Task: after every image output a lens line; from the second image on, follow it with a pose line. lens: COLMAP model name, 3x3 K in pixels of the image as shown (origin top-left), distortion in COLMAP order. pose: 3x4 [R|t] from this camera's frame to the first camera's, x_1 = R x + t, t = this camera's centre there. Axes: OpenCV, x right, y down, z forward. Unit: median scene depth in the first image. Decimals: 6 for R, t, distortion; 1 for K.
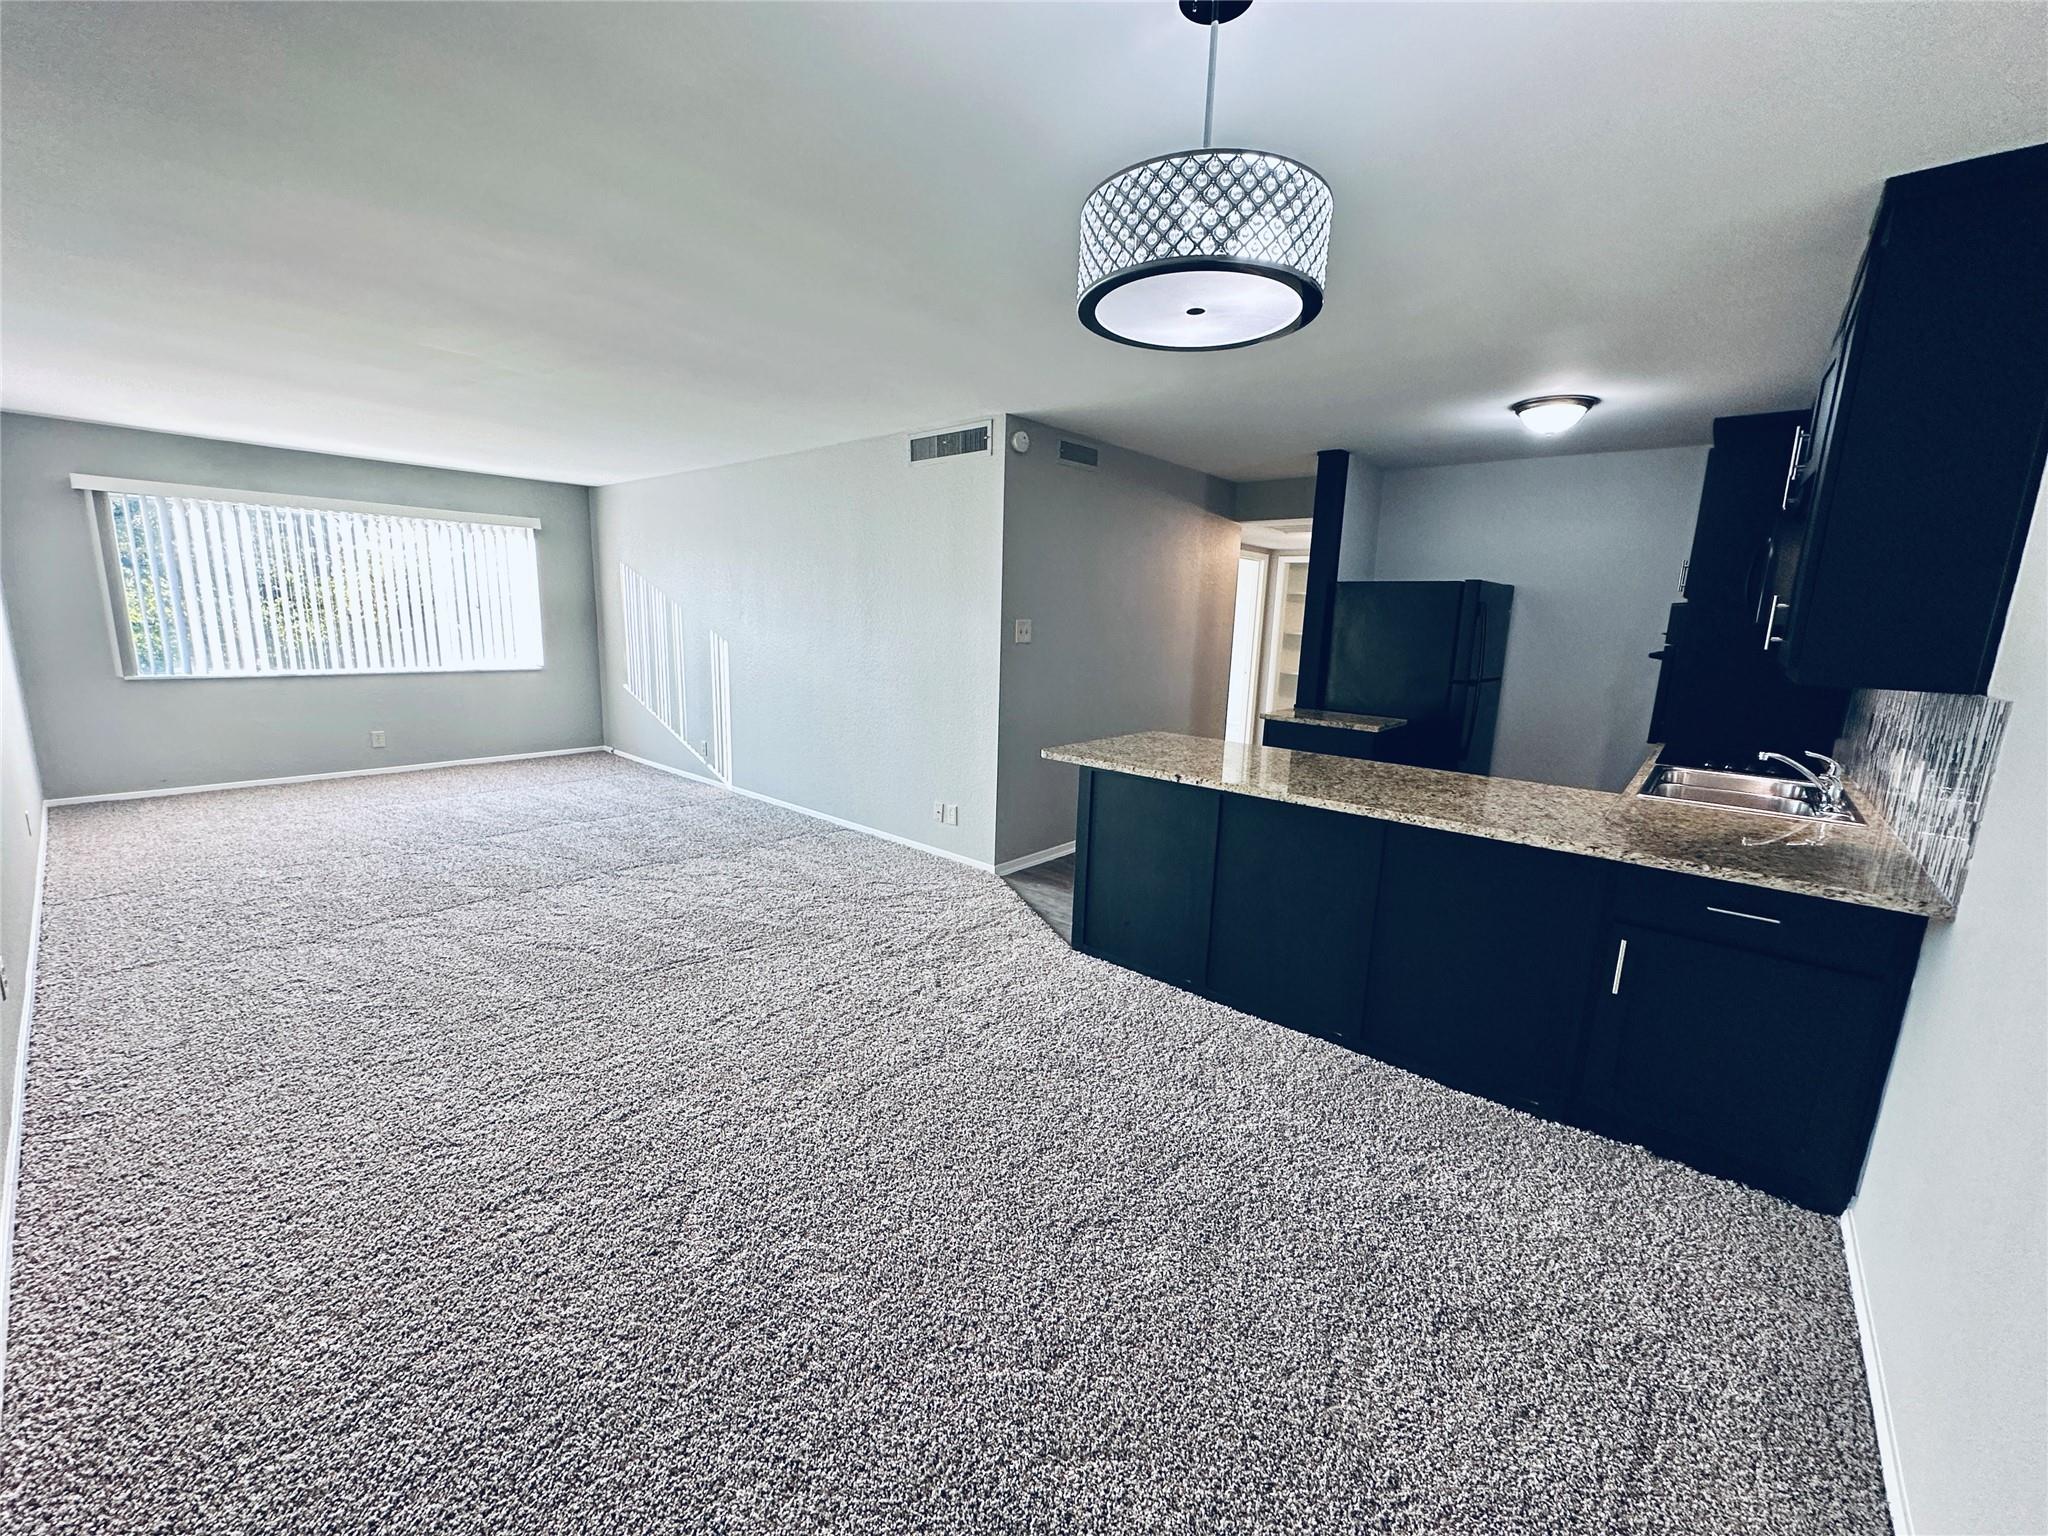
lens RADIAL K [[811.7, 0, 1011.2], [0, 811.7, 762.7], [0, 0, 1]] dist [-0.002397, 0.000624]
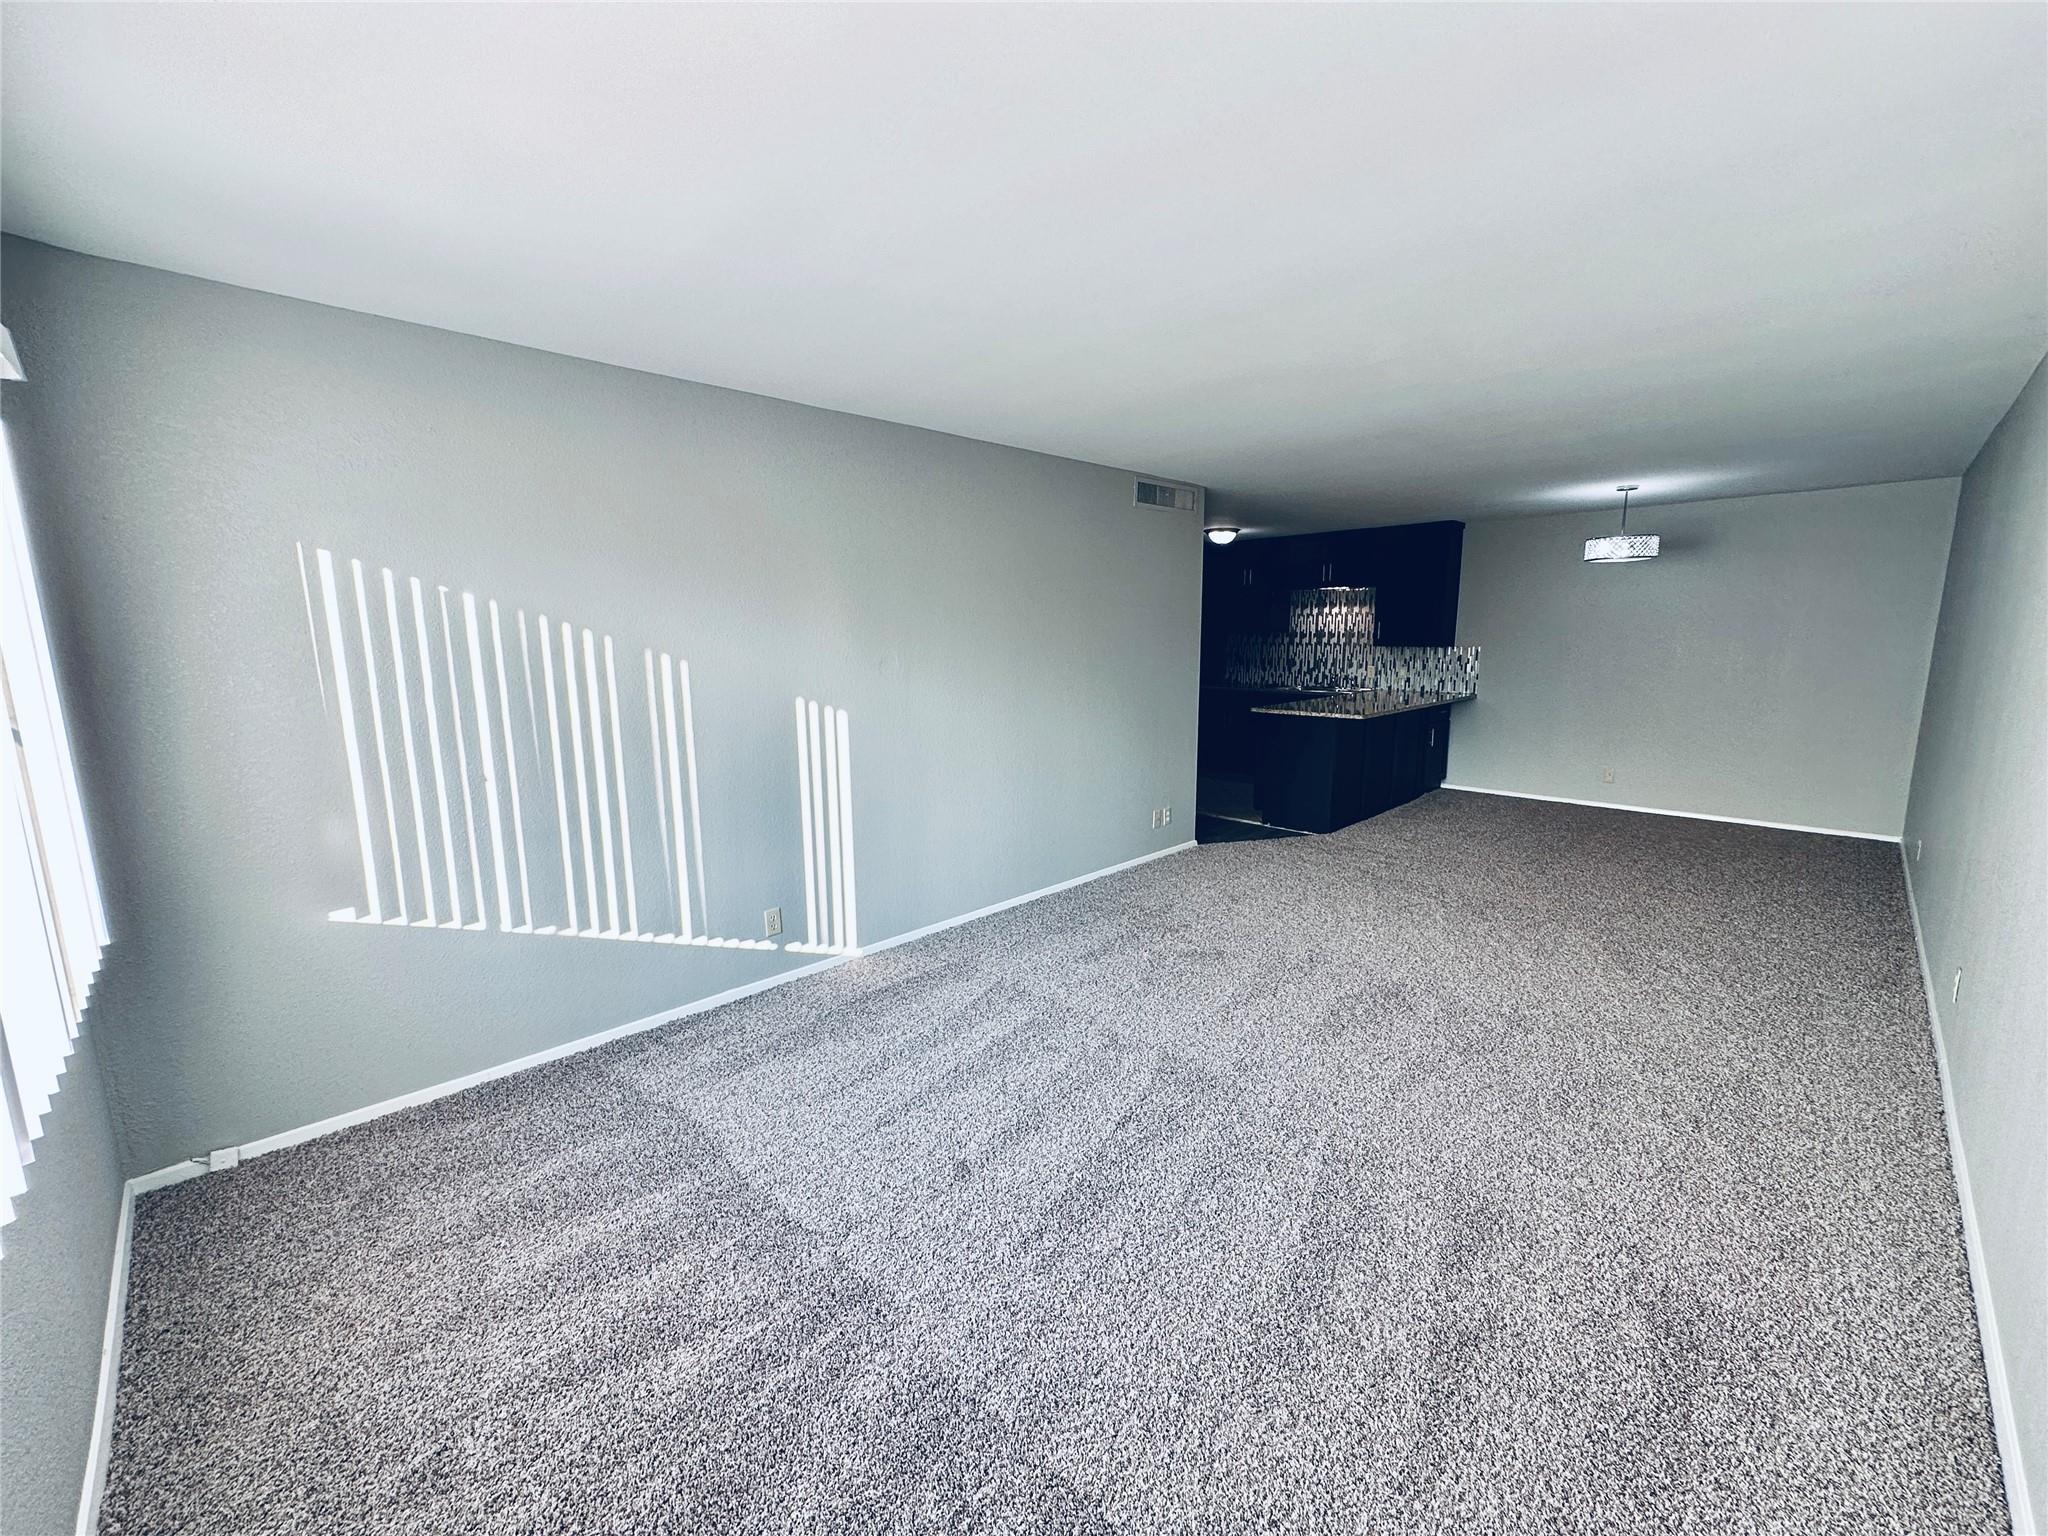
lens RADIAL K [[811.7, 0, 1012.8], [0, 811.7, 755.3], [0, 0, 1]] dist [-0.002397, 0.000624]
pose [[0.086463, -0.175509, 0.980674, -1.061466], [0.206074, 0.966222, 0.154754, -0.211354], [-0.974709, 0.188711, 0.119710, 0.934325]]
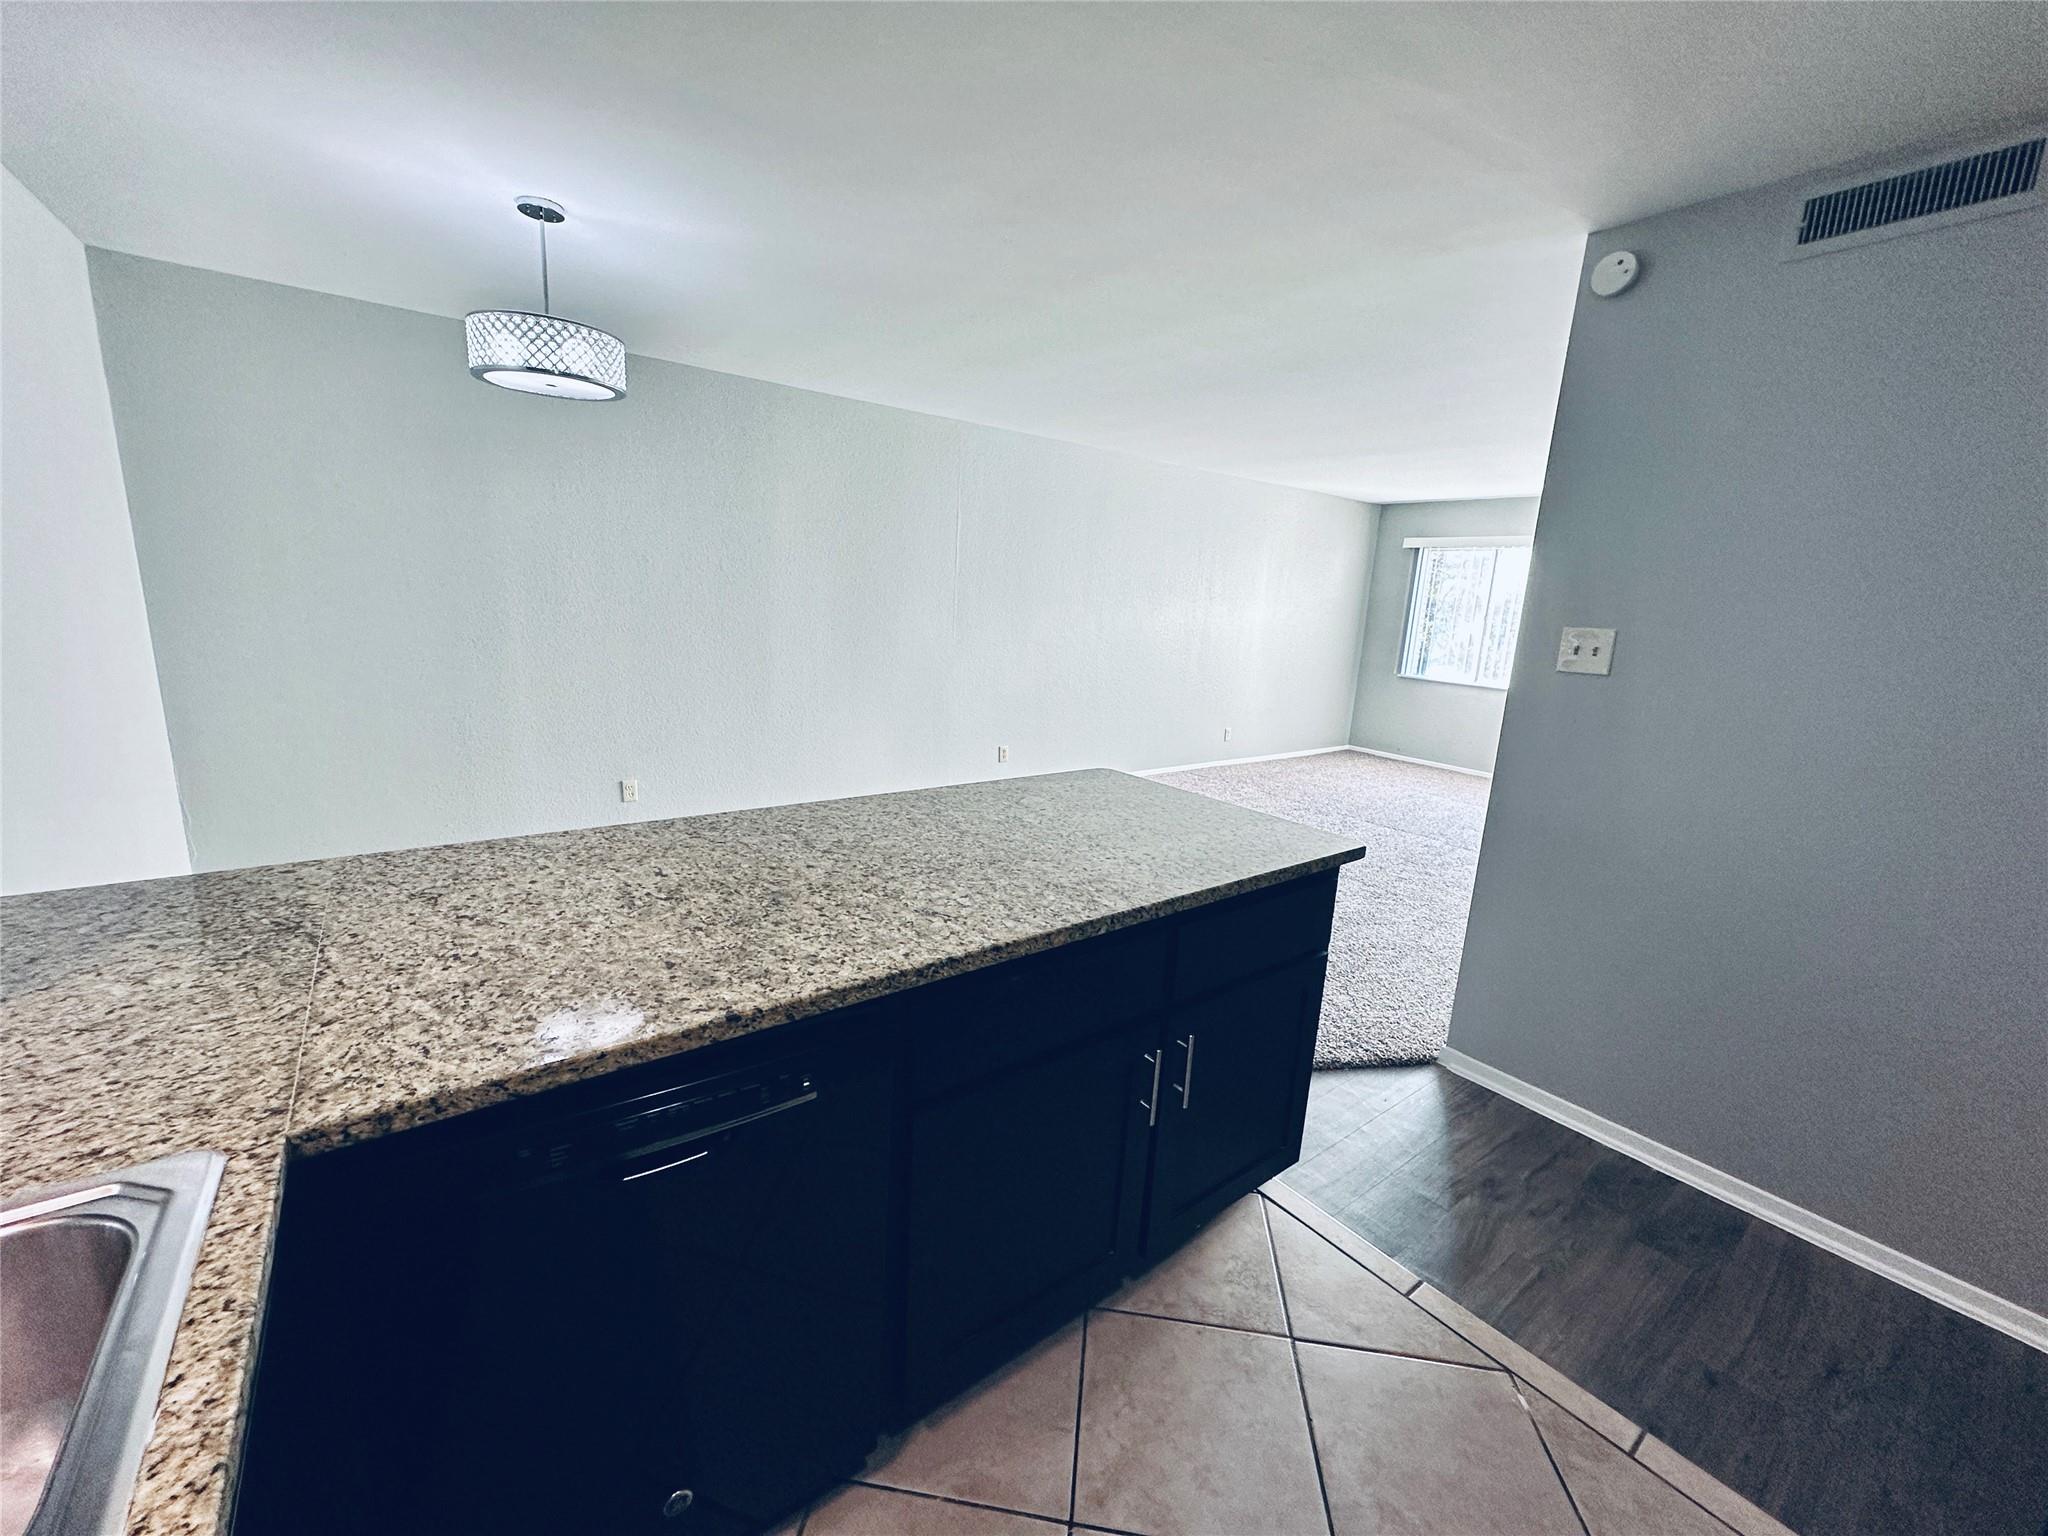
lens RADIAL K [[811.7, 0, 1021.8], [0, 811.7, 768.4], [0, 0, 1]] dist [-0.002397, 0.000624]
pose [[-0.208665, 0.167482, -0.963540, 0.499978], [-0.250300, 0.943268, 0.218164, -0.093529], [0.945415, 0.286697, -0.154906, 0.627183]]
